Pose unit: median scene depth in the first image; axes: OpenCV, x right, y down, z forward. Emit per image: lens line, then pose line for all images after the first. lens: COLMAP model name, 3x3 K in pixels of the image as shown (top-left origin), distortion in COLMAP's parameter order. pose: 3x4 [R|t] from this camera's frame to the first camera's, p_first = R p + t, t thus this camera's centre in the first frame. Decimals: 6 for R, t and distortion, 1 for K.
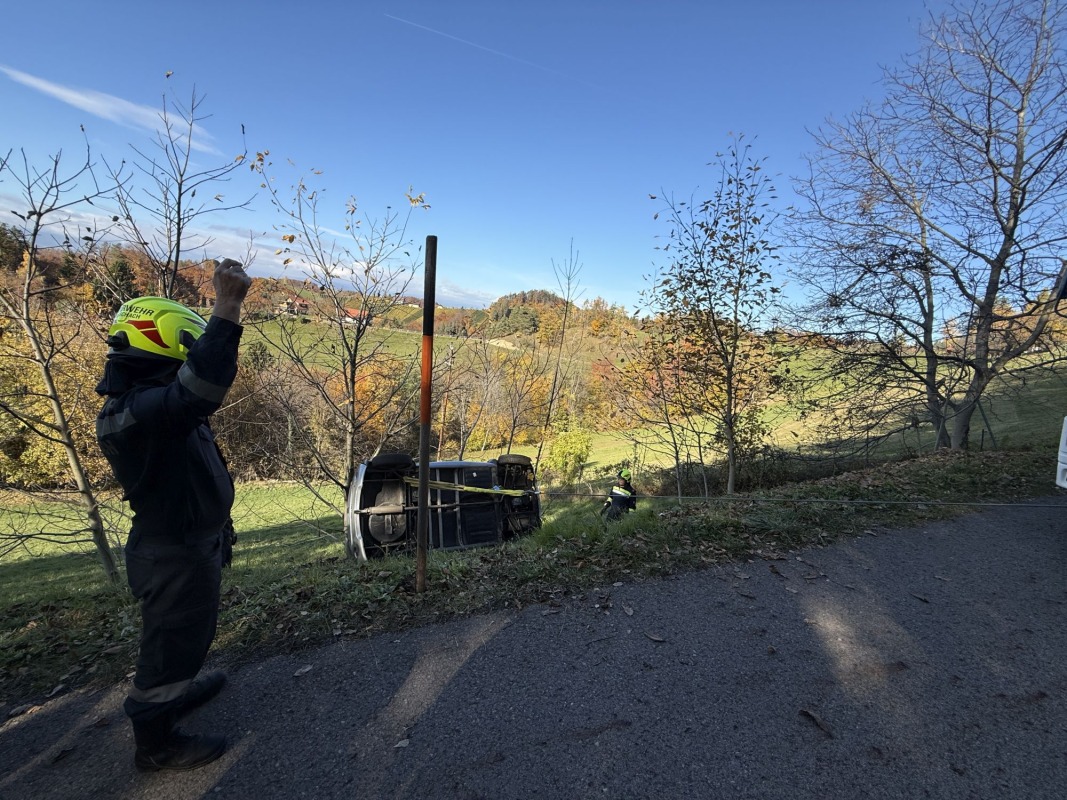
lens RADIAL K [[421.7, 0, 529.6], [0, 421.7, 401.4], [0, 0, 1]] dist [-0.002737, 0.000376]
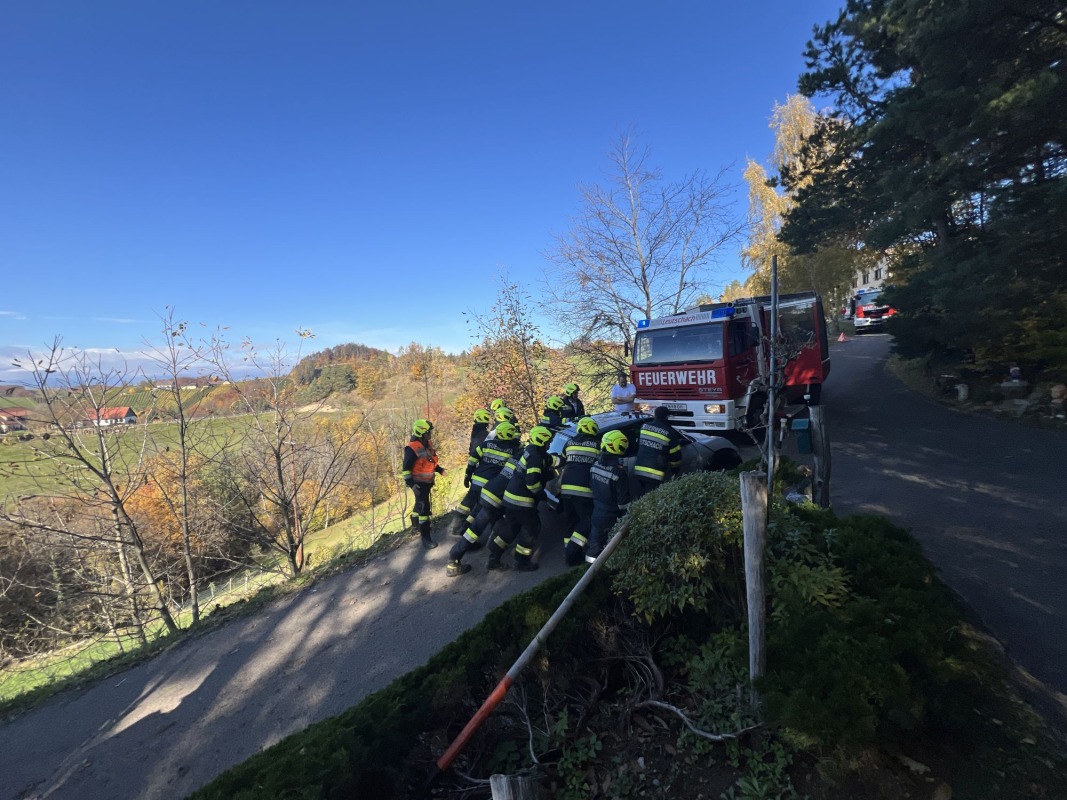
lens RADIAL K [[426.1, 0, 529.5], [0, 426.1, 400.6], [0, 0, 1]] dist [-0.002449, -0.000047]
pose [[0.896953, -0.217098, 0.385154, -0.159133], [0.251421, 0.967033, -0.040430, -0.006456], [-0.363680, 0.133099, 0.921966, -0.484698]]
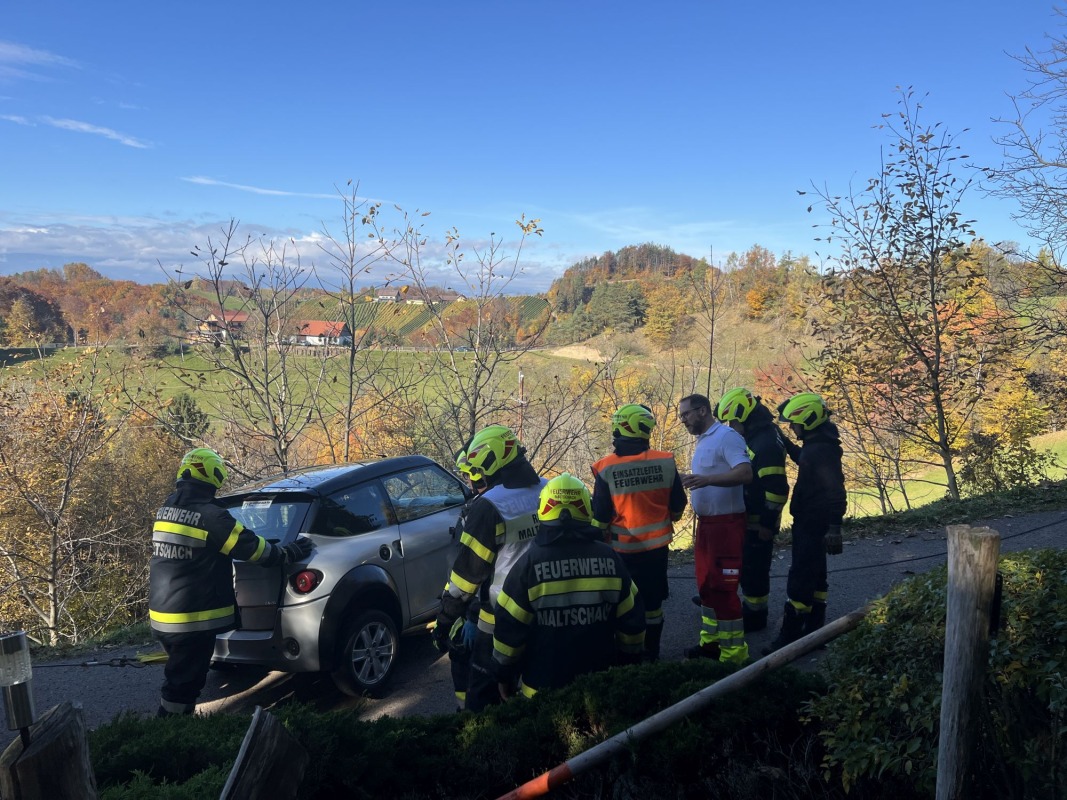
lens RADIAL K [[794.2, 0, 518.4], [0, 794.2, 409.8], [0, 0, 1]] dist [0.063193, -0.068924]
pose [[0.984668, -0.096819, -0.145104, -0.068229], [0.087433, 0.993726, -0.069739, 0.021281], [0.150946, 0.055983, 0.986955, -0.544160]]
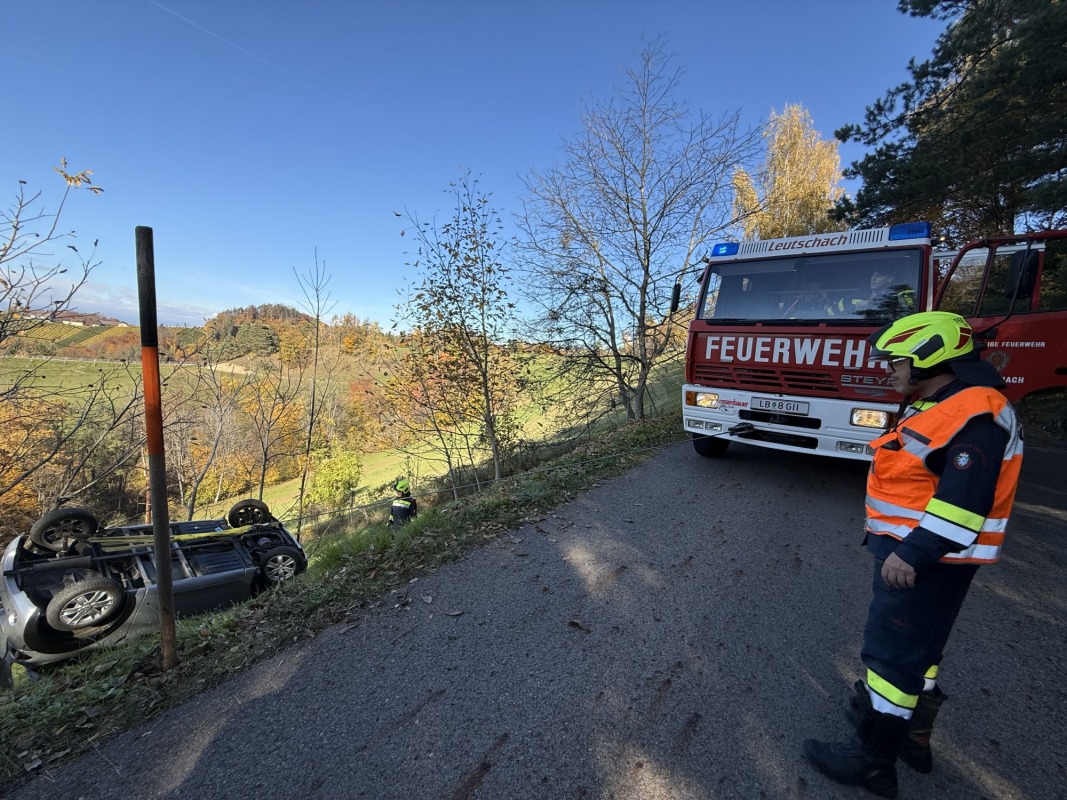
lens RADIAL K [[421.7, 0, 529.7], [0, 421.7, 401.8], [0, 0, 1]] dist [-0.002737, 0.000376]
pose [[0.849300, -0.102879, 0.517790, -0.011663], [0.121030, 0.992648, -0.001290, 0.009824], [-0.513850, 0.063763, 0.855507, -0.017888]]
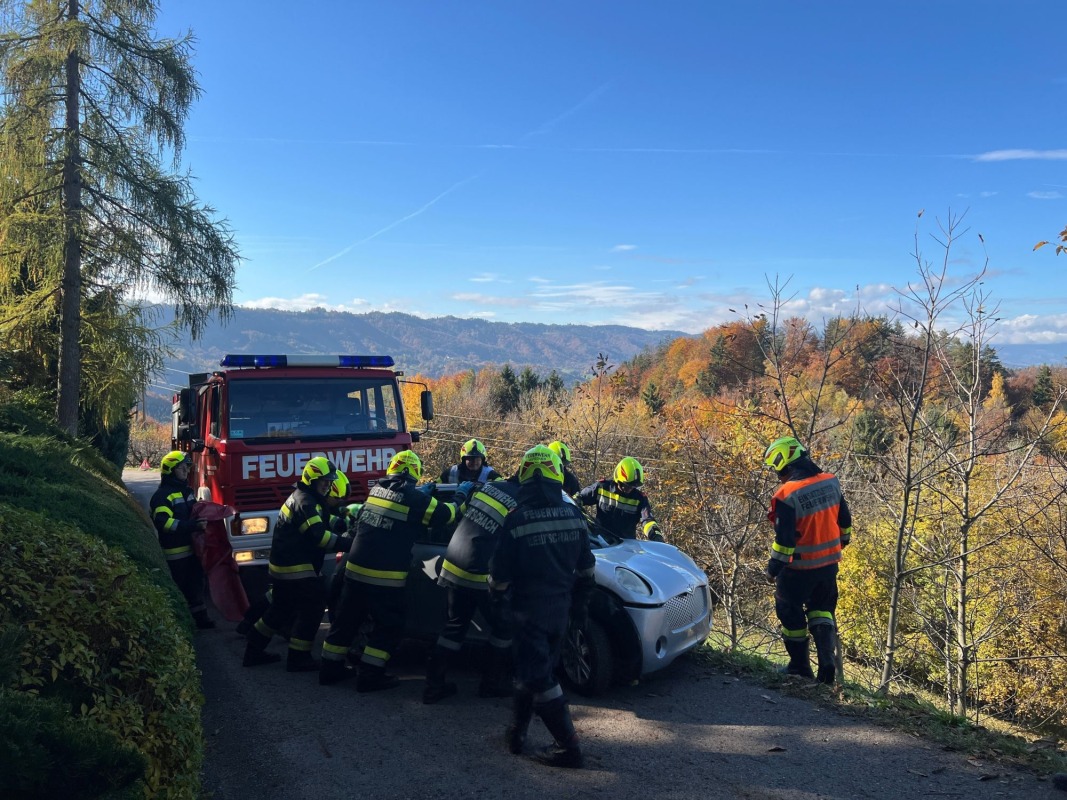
lens RADIAL K [[794.2, 0, 530.5], [0, 794.2, 395.2], [0, 0, 1]] dist [0.063193, -0.068924]
pose [[0.180762, -0.107607, -0.977622, 0.418074], [-0.163679, 0.976844, -0.137786, 0.038035], [0.969811, 0.184923, 0.158963, -0.072129]]
